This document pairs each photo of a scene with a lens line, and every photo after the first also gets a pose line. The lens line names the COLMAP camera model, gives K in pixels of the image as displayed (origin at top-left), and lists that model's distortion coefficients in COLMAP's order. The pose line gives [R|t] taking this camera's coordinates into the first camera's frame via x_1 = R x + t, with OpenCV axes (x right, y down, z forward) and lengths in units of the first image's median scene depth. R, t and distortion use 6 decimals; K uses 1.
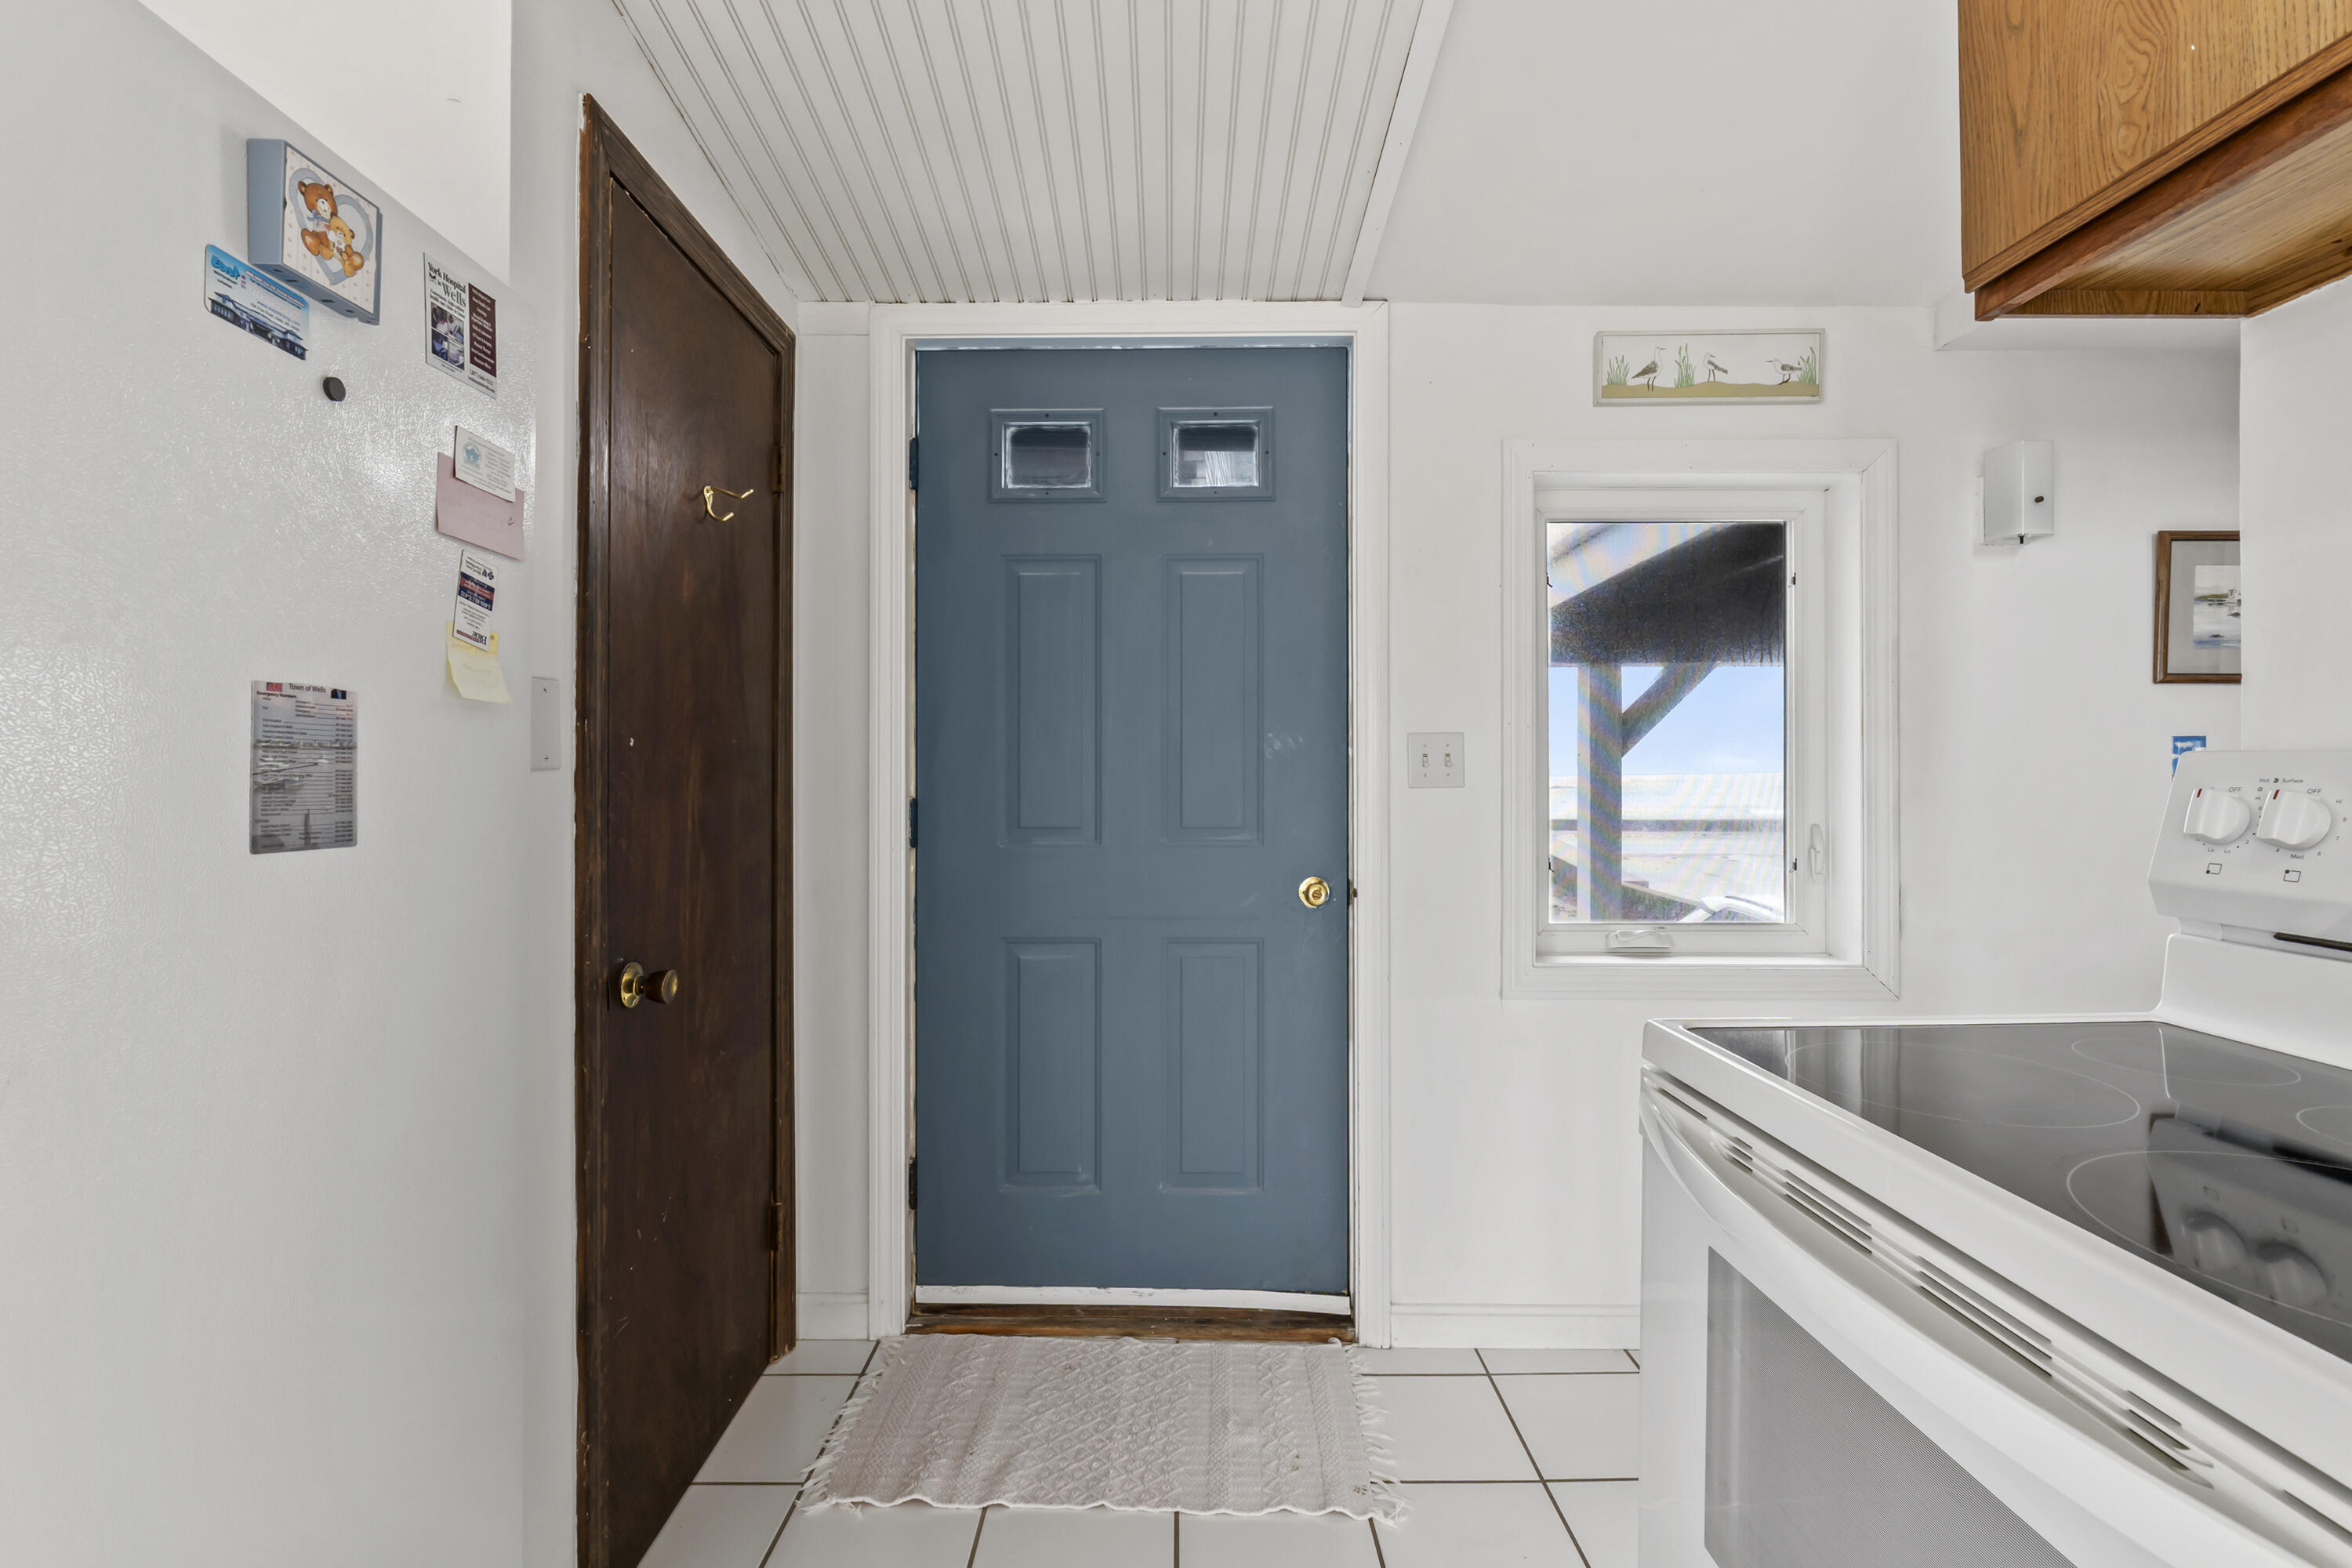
lens RADIAL K [[1002.6, 0, 1181.1], [0, 1002.6, 778.9], [0, 0, 1]] dist [-0.006744, -0.001063]
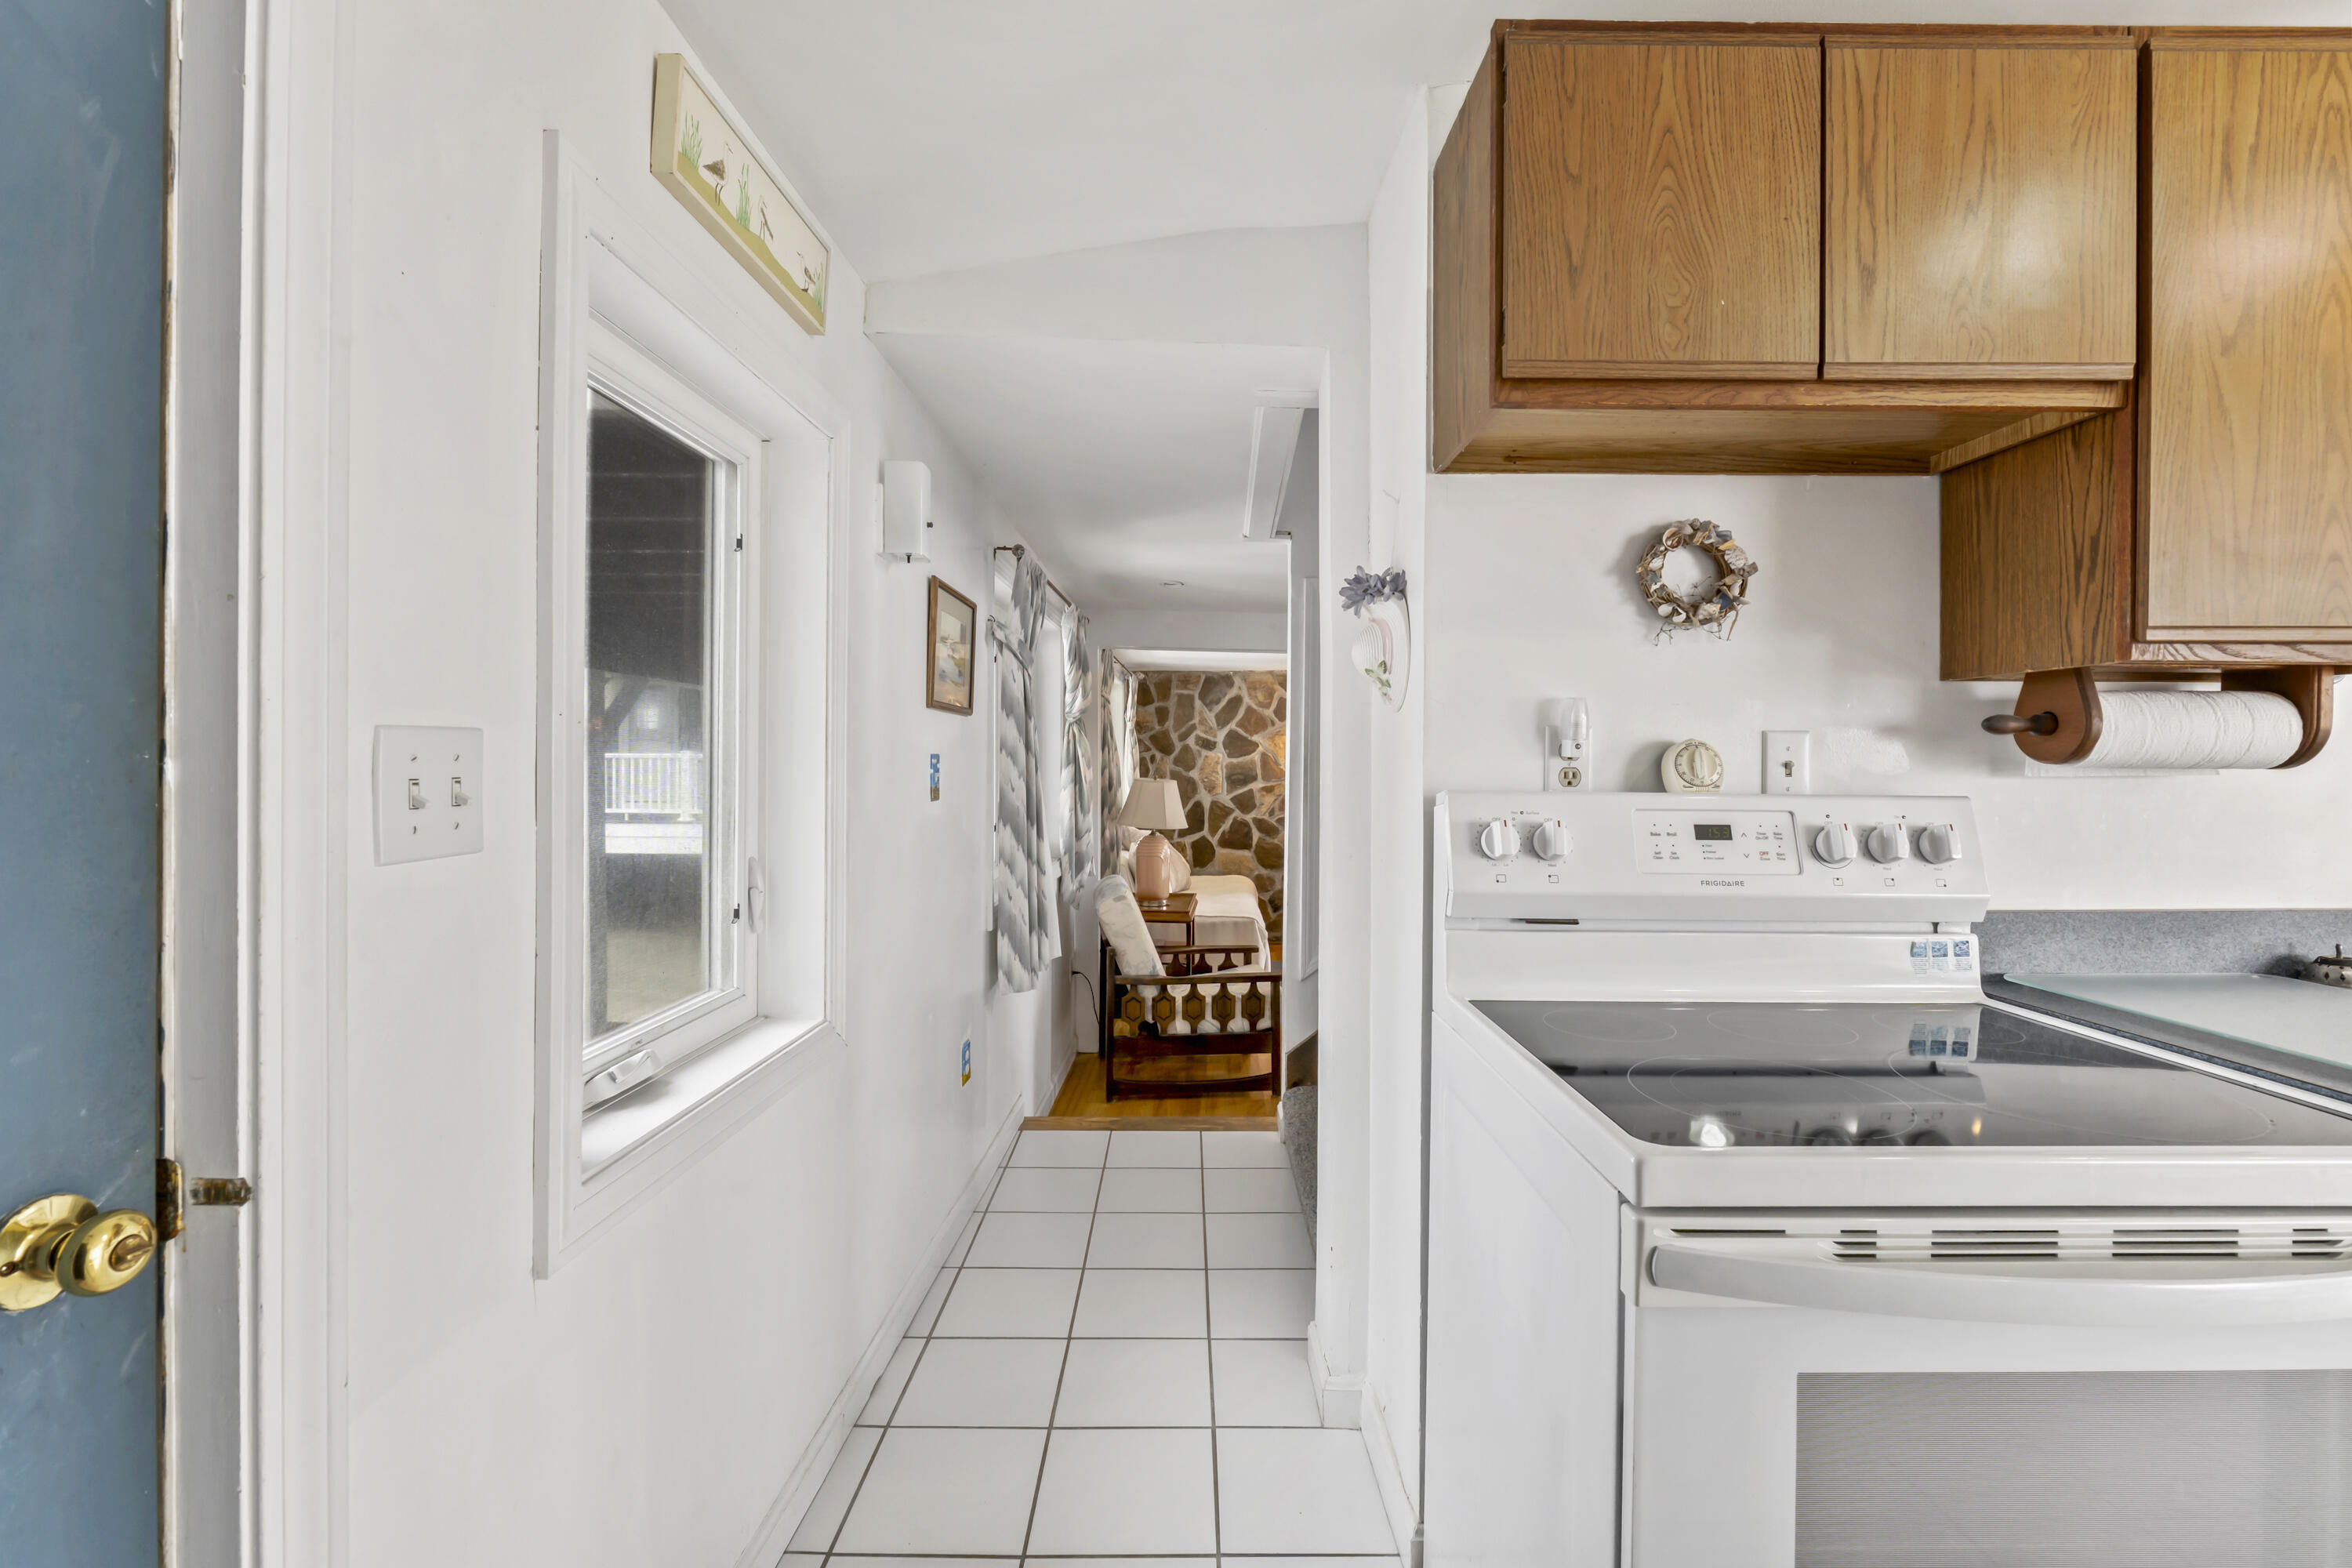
lens RADIAL K [[1002.6, 0, 1181.5], [0, 1002.6, 764.4], [0, 0, 1]] dist [-0.006744, -0.001063]
pose [[0.008464, 0.000293, 0.999964, -0.164274], [-0.001047, 0.999999, -0.000284, -0.031911], [-0.999964, -0.001045, 0.008464, 0.707093]]
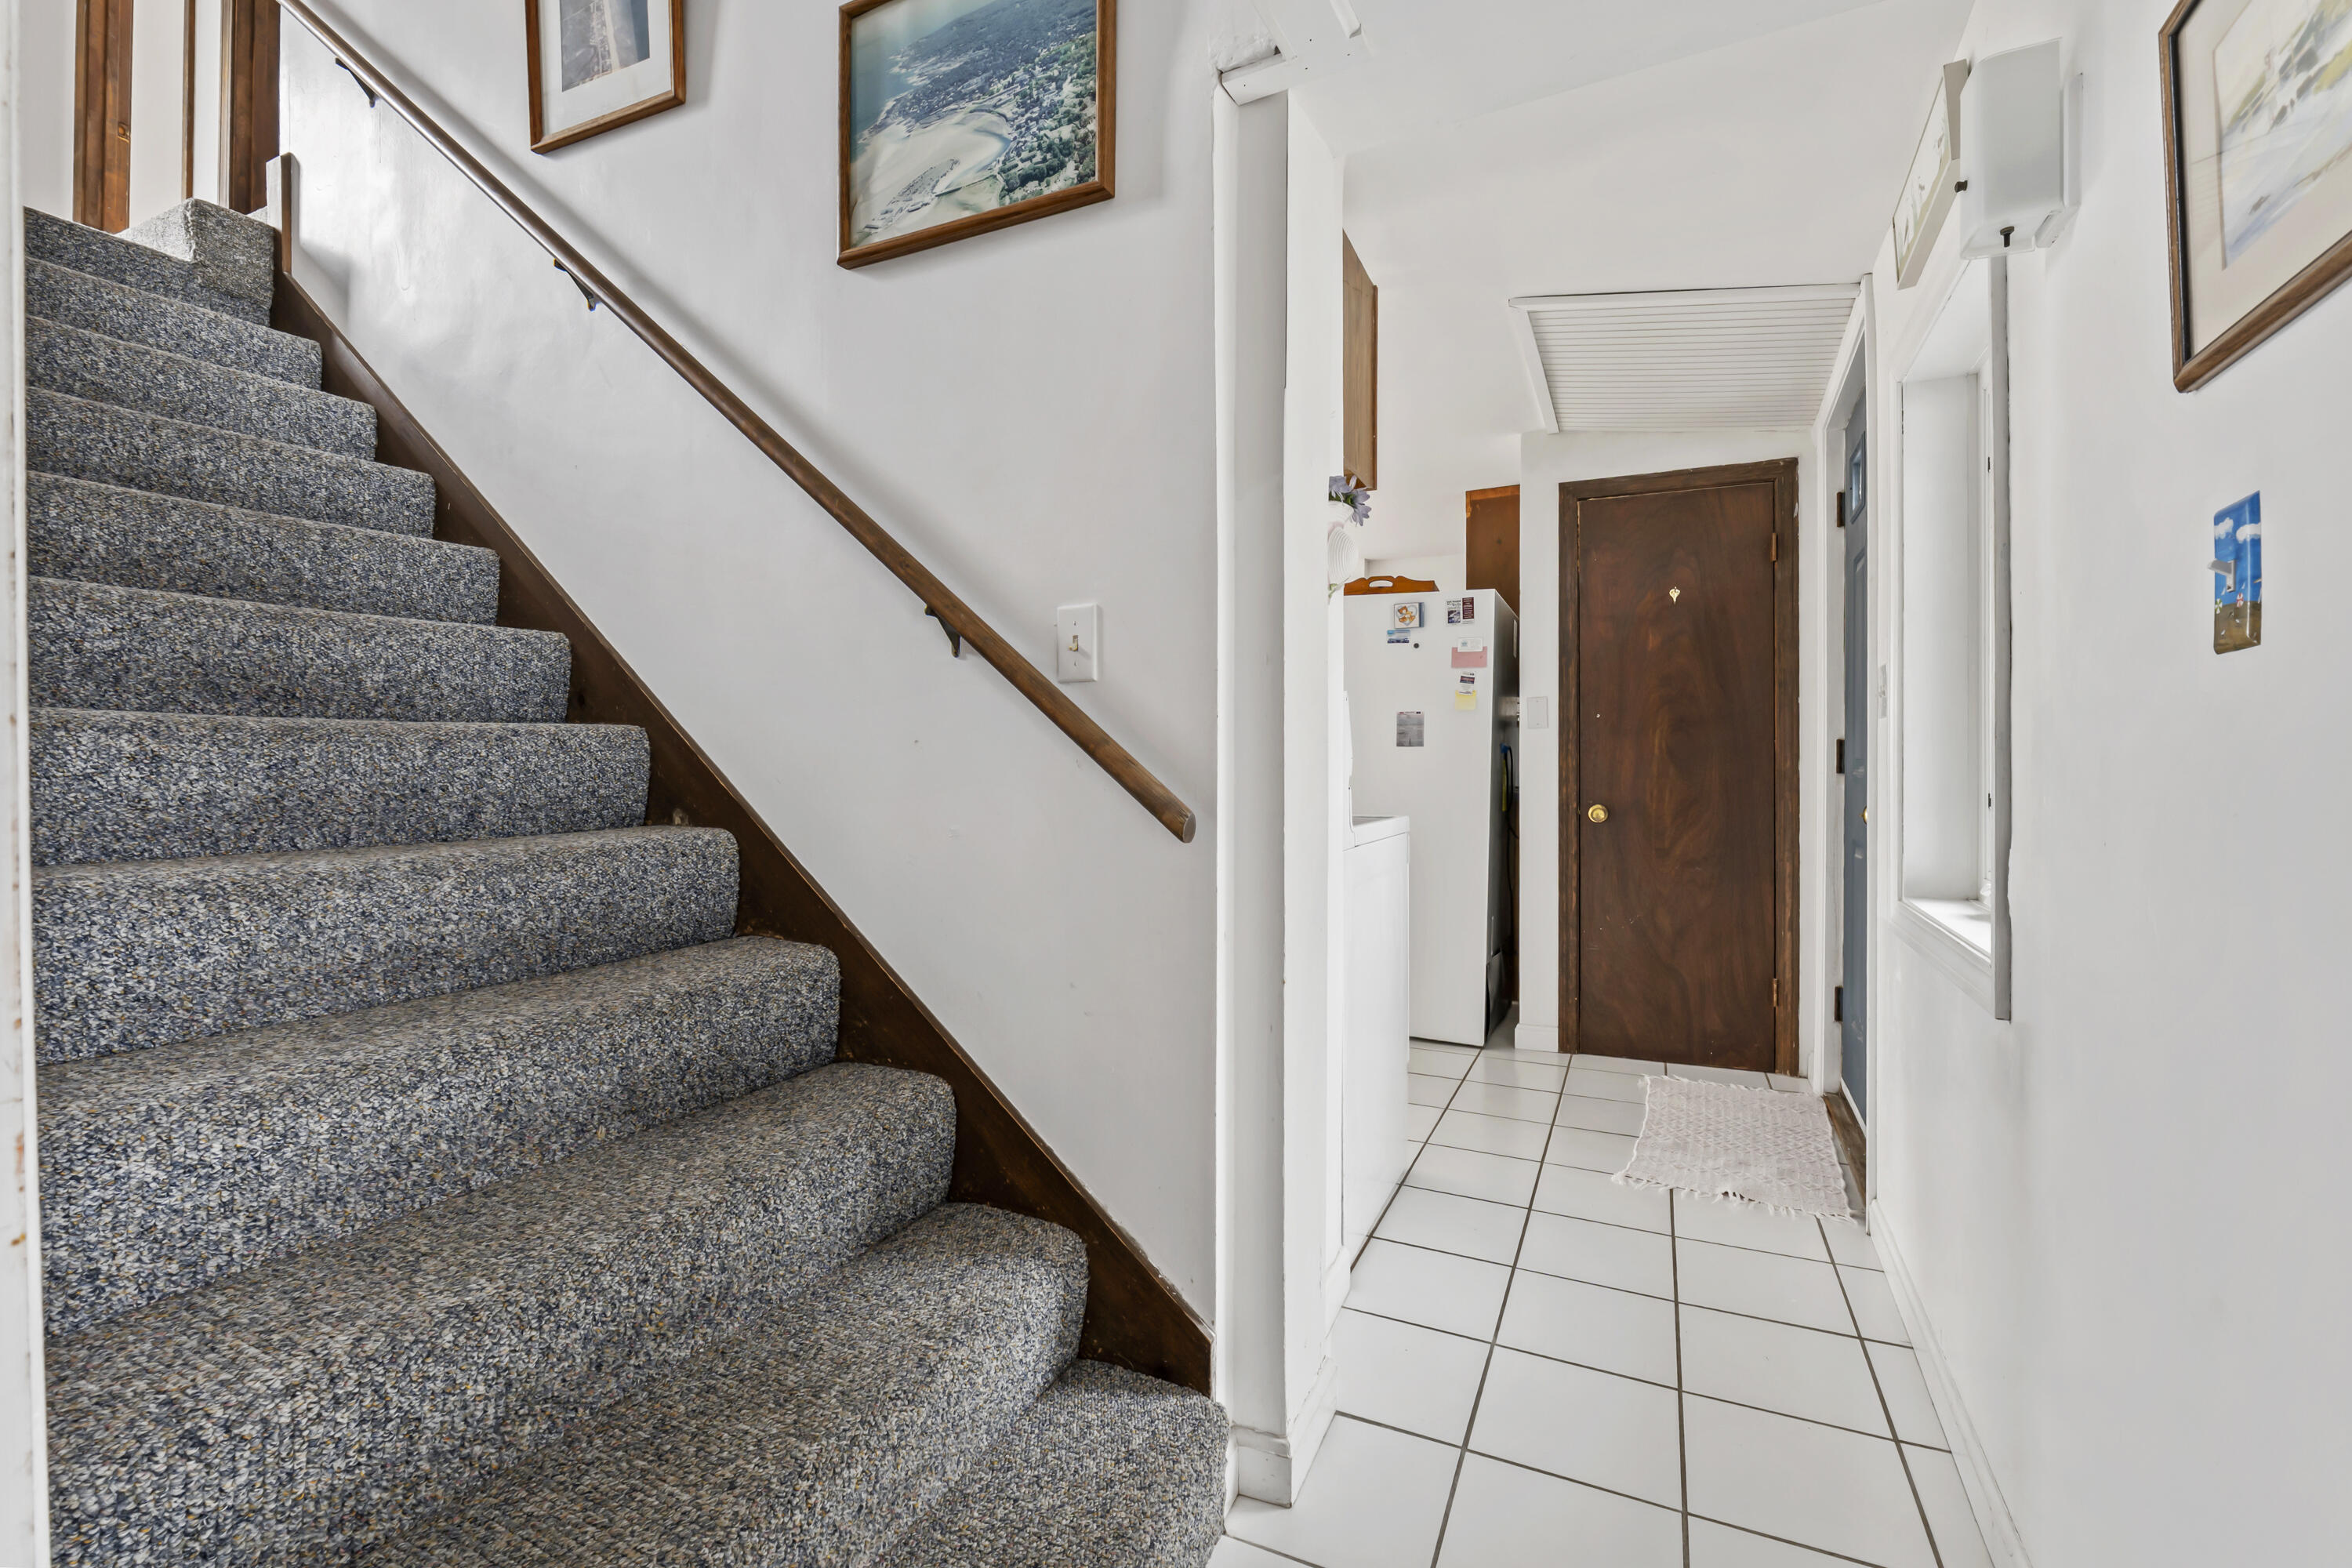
lens RADIAL K [[1002.6, 0, 1179.2], [0, 1002.6, 768.7], [0, 0, 1]] dist [-0.006744, -0.001063]
pose [[-0.428241, 0.004726, -0.903652, 1.533700], [-0.003812, 0.999968, 0.007036, 0.058108], [0.903656, 0.006458, -0.428210, 0.810979]]
